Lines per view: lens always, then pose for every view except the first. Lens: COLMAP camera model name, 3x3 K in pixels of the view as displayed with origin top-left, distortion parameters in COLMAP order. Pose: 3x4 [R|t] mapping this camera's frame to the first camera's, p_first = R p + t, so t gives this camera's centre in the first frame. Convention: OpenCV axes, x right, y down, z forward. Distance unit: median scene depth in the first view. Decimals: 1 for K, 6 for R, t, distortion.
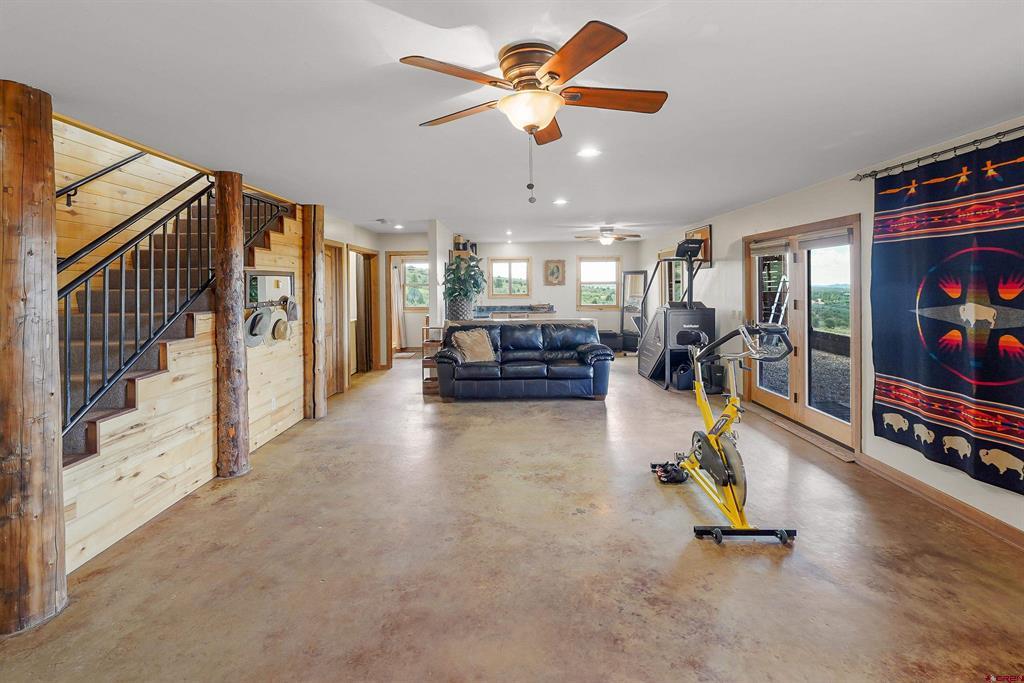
lens RADIAL K [[449.7, 0, 516.4], [0, 449.7, 290.0], [0, 0, 1]] dist [-0.011686, 0.000637]
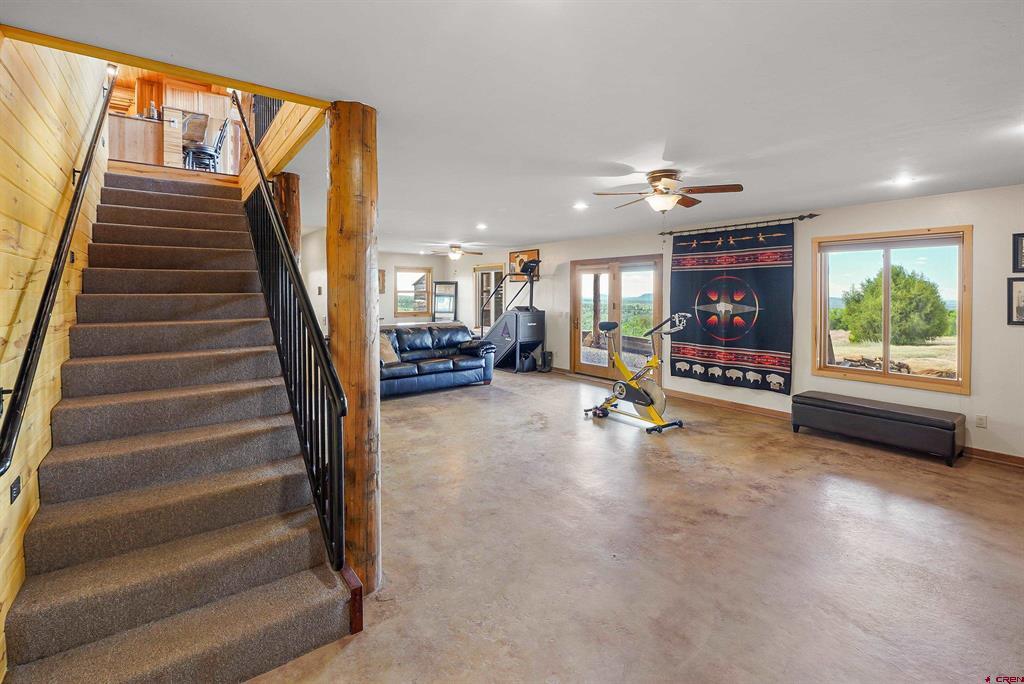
lens RADIAL K [[448.8, 0, 511.5], [0, 448.8, 305.5], [0, 0, 1]] dist [-0.028230, 0.014918]
pose [[0.799010, -0.010789, 0.601220, -0.868339], [0.002498, 0.999890, 0.014624, 0.008274], [-0.601312, -0.010183, 0.798949, -0.075965]]
